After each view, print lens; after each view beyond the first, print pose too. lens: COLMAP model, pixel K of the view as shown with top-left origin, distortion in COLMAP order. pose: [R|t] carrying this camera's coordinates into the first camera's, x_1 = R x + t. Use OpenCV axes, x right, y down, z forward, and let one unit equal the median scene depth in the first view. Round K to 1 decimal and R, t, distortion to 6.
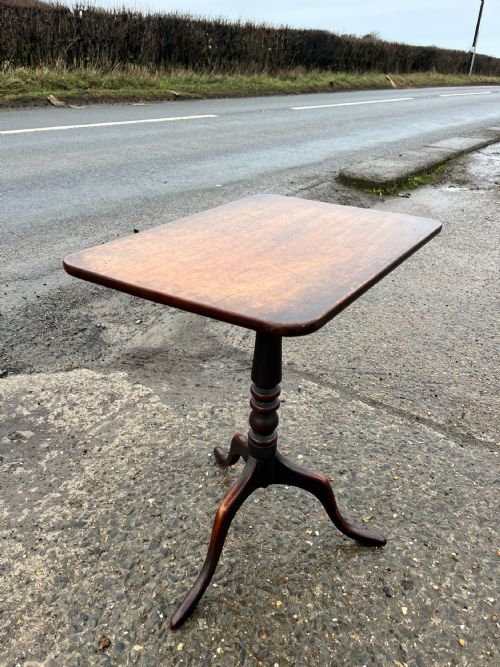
lens RADIAL K [[515.4, 0, 262.1], [0, 515.4, 324.1], [0, 0, 1]] dist [0.052211, -0.080258]
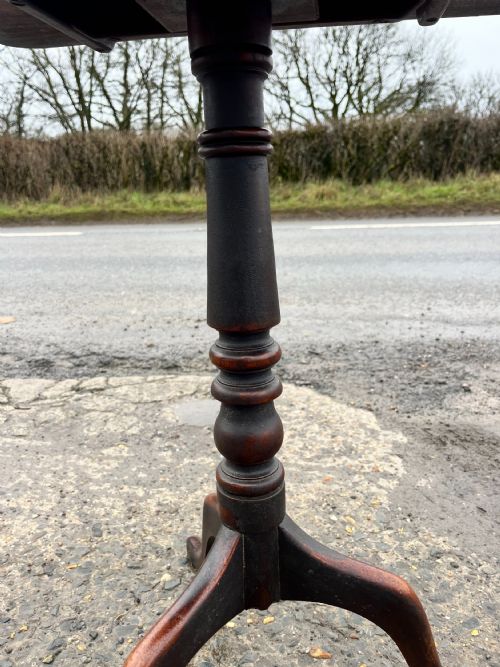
lens RADIAL K [[515.4, 0, 245.8], [0, 515.4, 329.9], [0, 0, 1]] dist [0.052211, -0.080258]
pose [[0.380727, 0.171741, -0.908599, 0.241437], [-0.369761, 0.928898, 0.020638, 0.035854], [0.847540, 0.328107, 0.417160, 0.616814]]
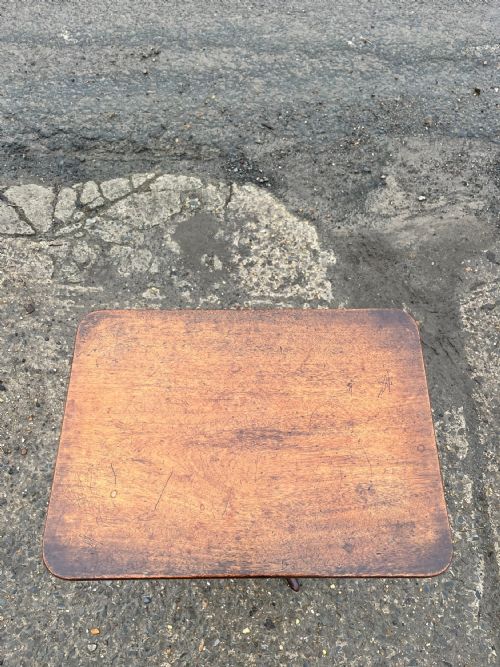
lens RADIAL K [[515.4, 0, 250.4], [0, 515.4, 344.7], [0, 0, 1]] dist [0.052211, -0.080258]
pose [[0.541213, 0.762878, -0.353702, 0.133700], [-0.366401, 0.592547, 0.717383, -0.523488], [0.756861, -0.258660, 0.600213, 0.292589]]
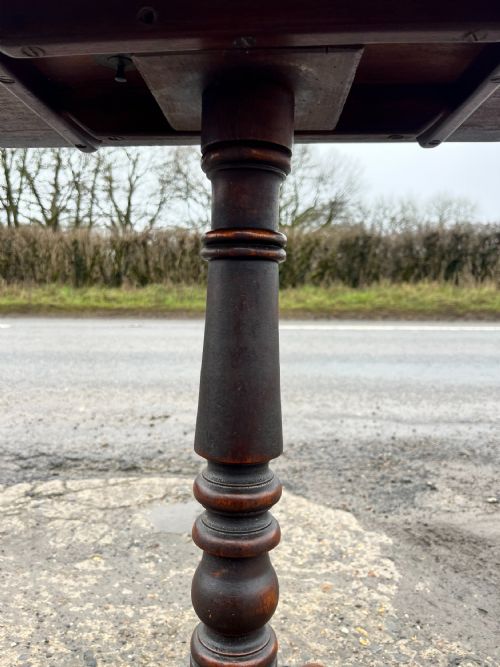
lens RADIAL K [[515.4, 0, 244.4], [0, 515.4, 332.6], [0, 0, 1]] dist [0.052211, -0.080258]
pose [[0.512090, 0.016613, -0.858771, 0.205666], [-0.368794, 0.907215, -0.202364, 0.069183], [0.775729, 0.420338, 0.470702, 0.538162]]
